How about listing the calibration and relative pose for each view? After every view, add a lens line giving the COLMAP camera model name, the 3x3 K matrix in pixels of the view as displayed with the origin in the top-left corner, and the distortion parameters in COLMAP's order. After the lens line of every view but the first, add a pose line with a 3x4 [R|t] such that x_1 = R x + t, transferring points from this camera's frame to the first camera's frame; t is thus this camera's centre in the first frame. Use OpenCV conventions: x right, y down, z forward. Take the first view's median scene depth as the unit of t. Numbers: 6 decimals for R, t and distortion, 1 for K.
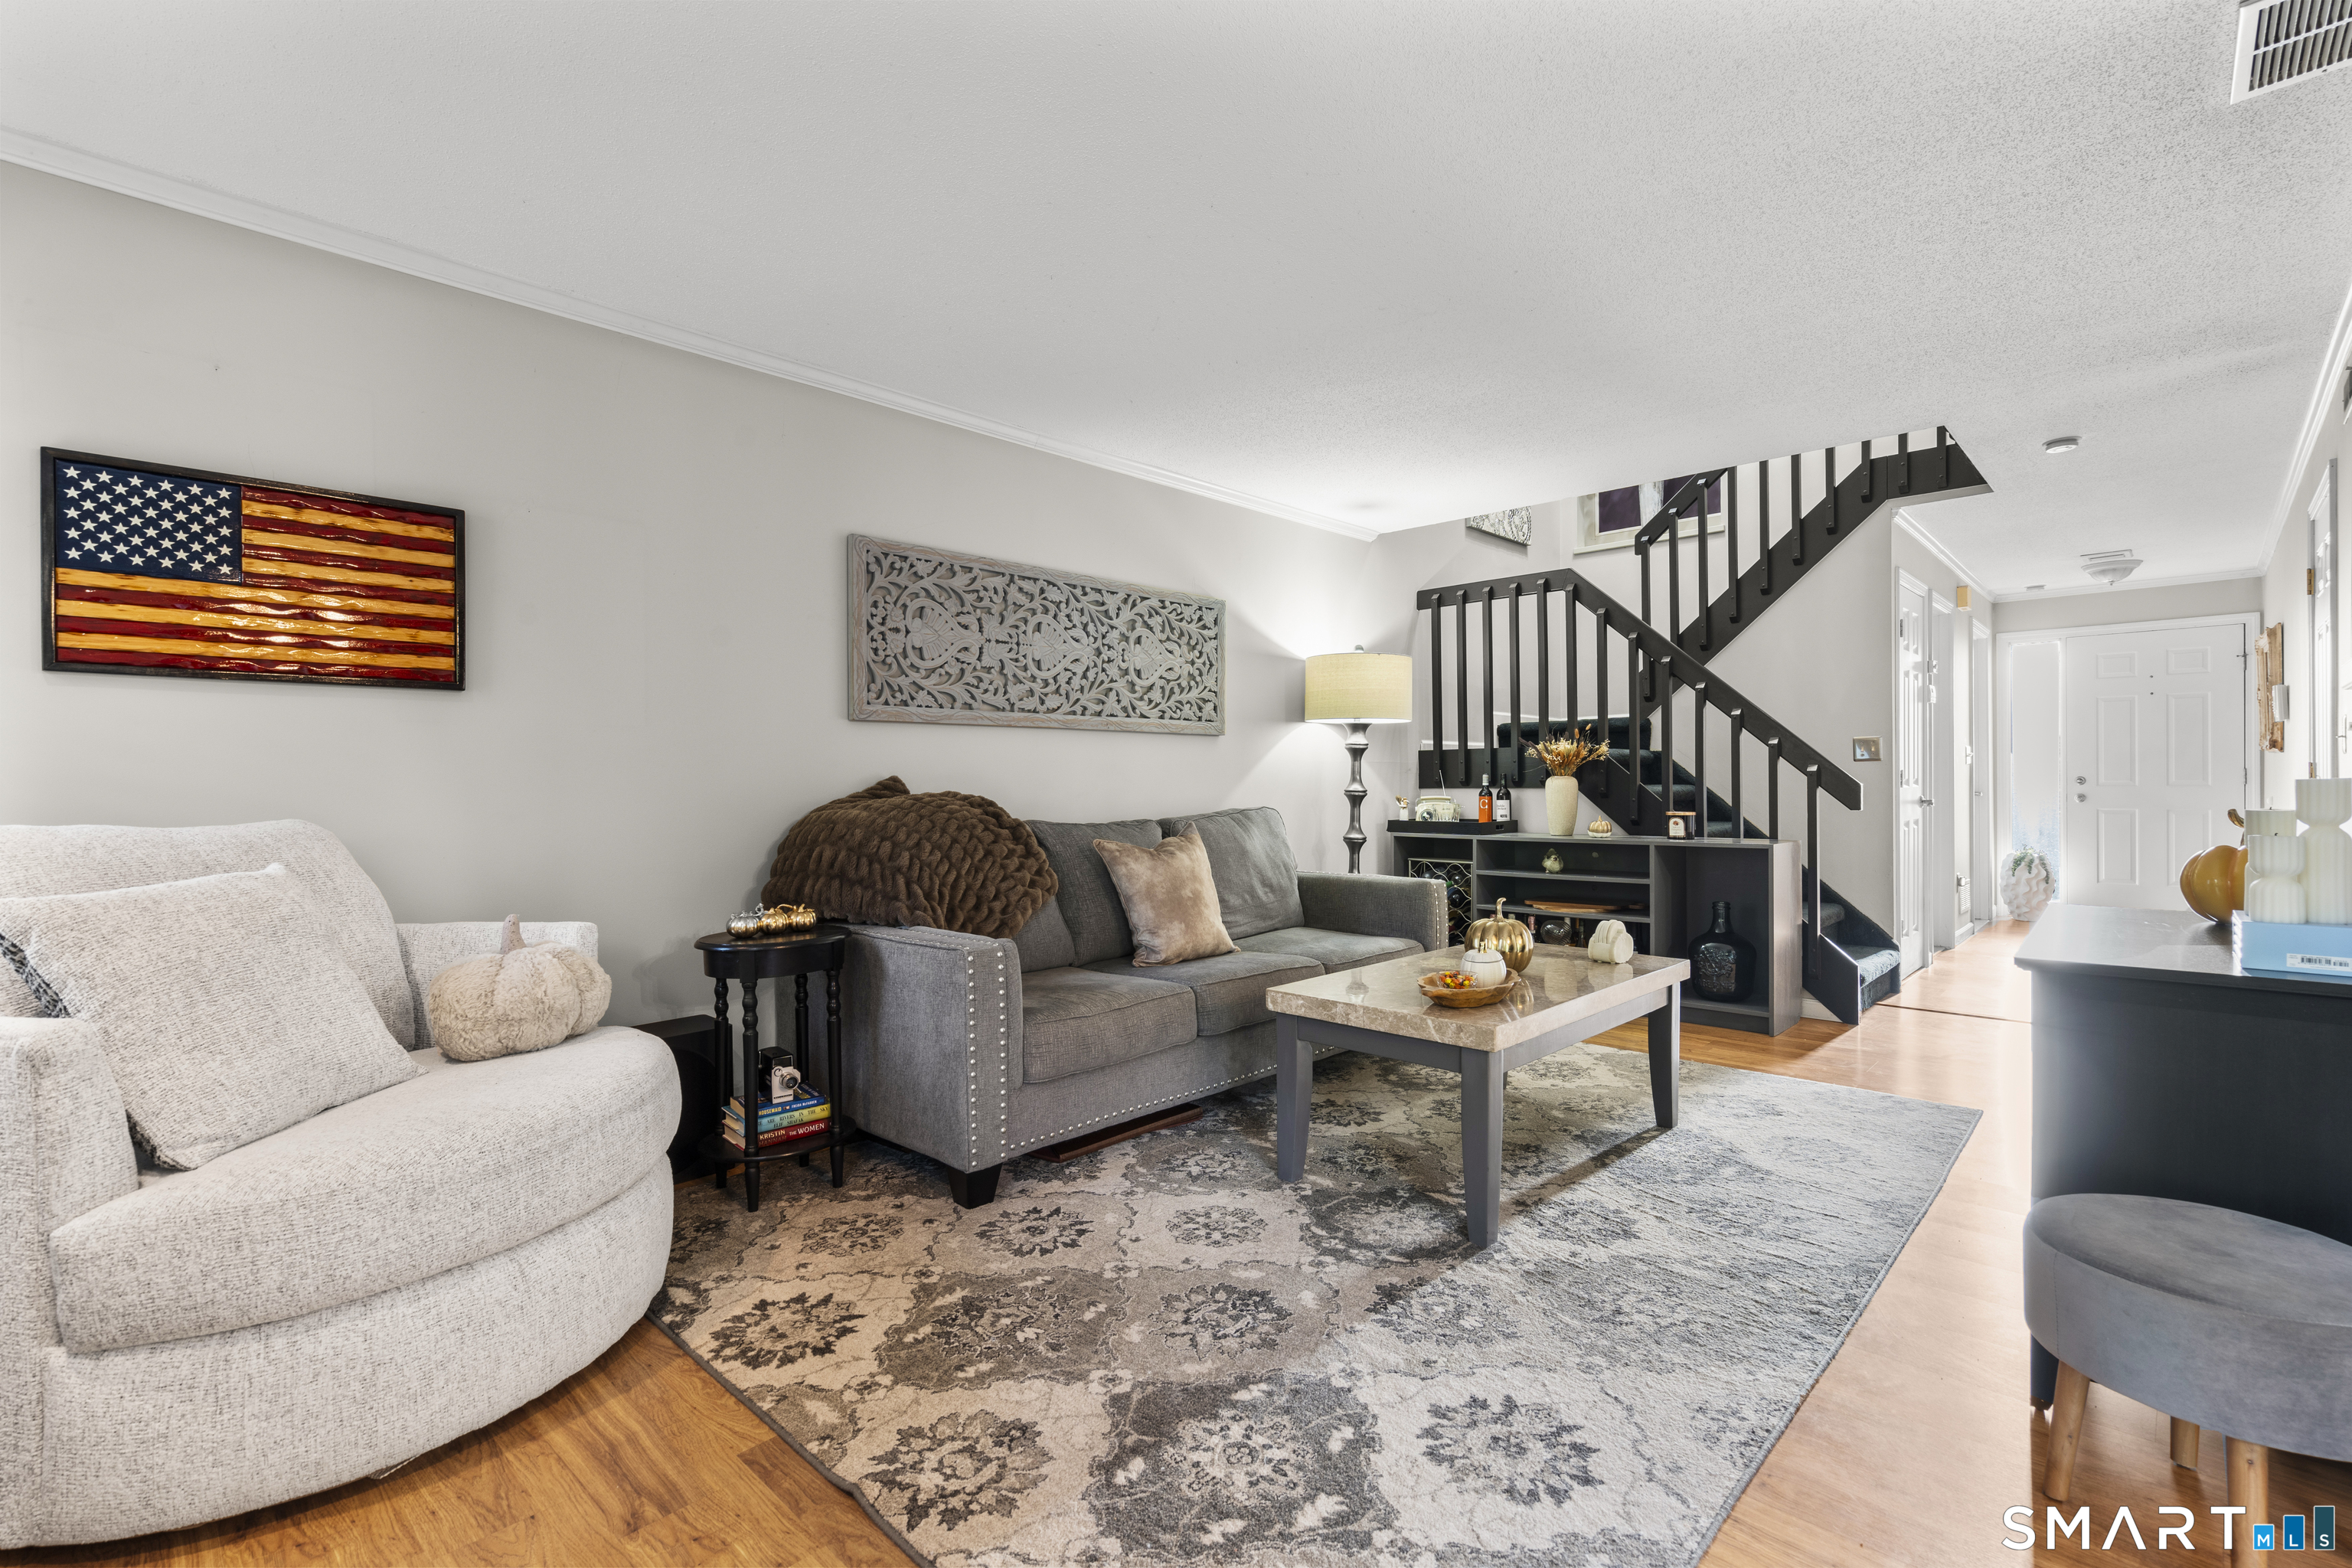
lens RADIAL K [[1063.3, 0, 1182.9], [0, 1063.3, 793.4], [0, 0, 1]] dist [-0.003825, -0.000614]
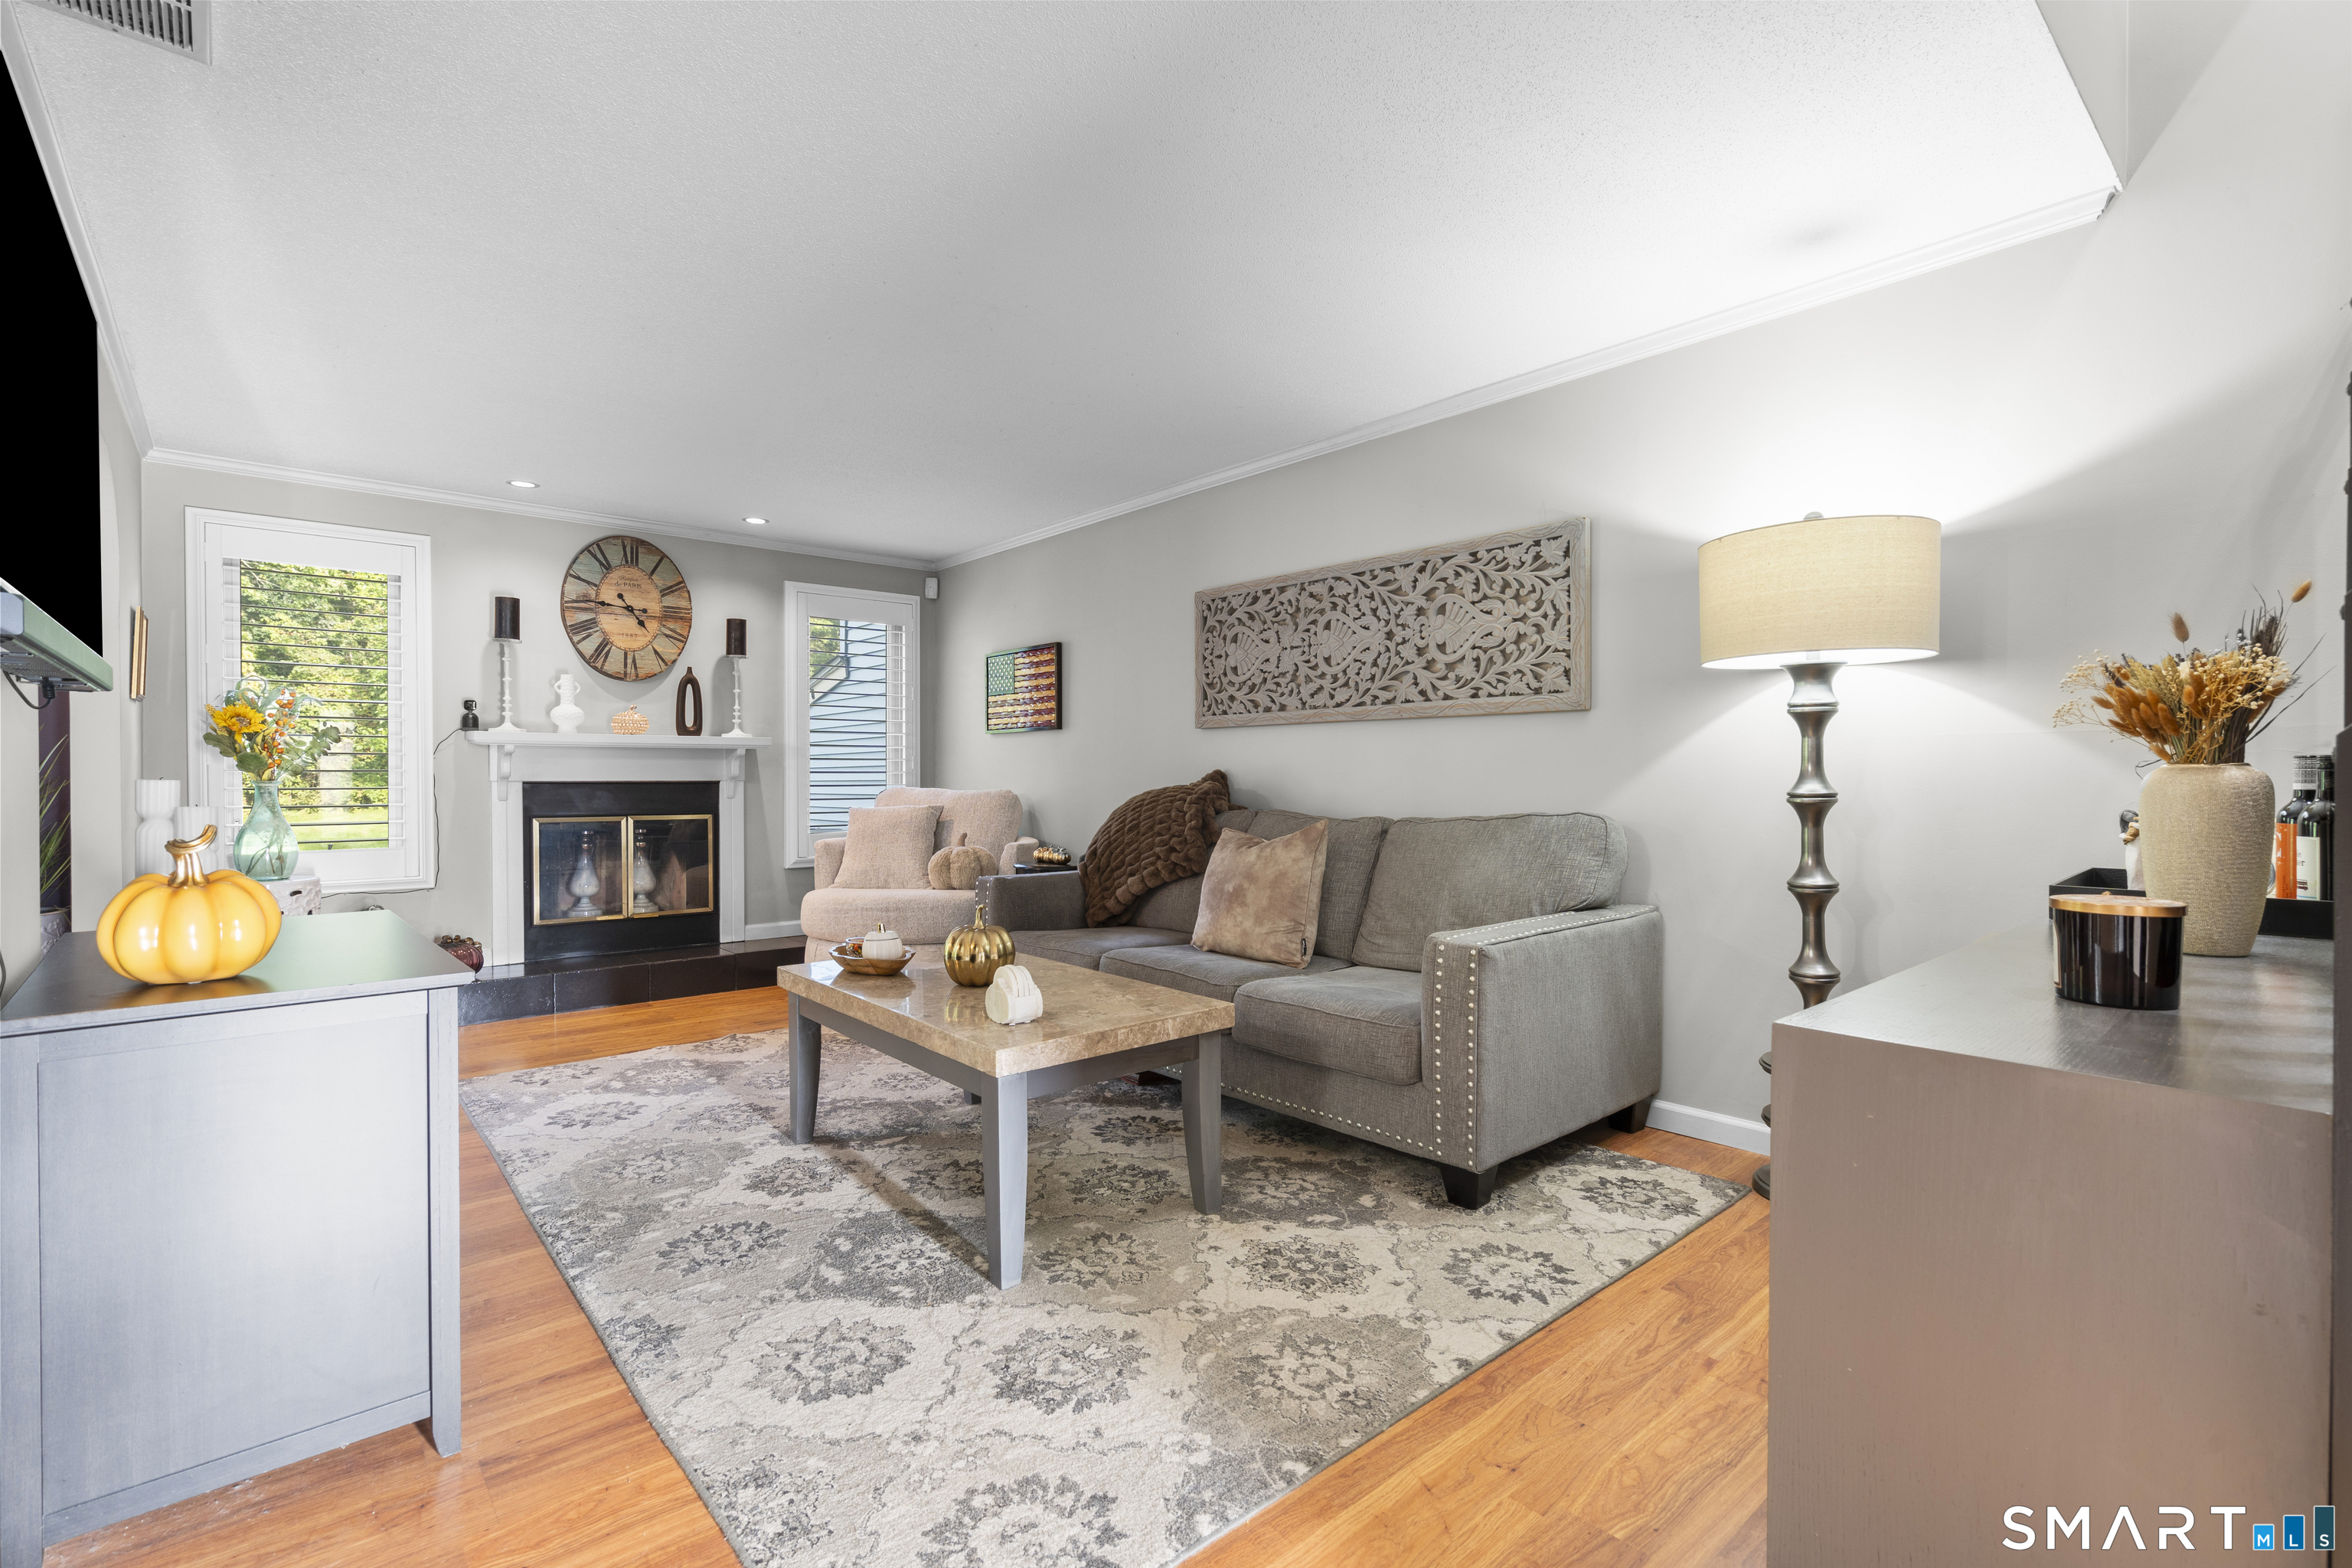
lens RADIAL K [[1063.3, 0, 1182.9], [0, 1063.3, 793.4], [0, 0, 1]] dist [-0.003825, -0.000614]
pose [[-0.090481, 0.027552, -0.995517, 0.929890], [-0.005502, 0.999588, 0.028165, -0.021160], [0.995883, 0.008026, -0.090293, 0.971771]]
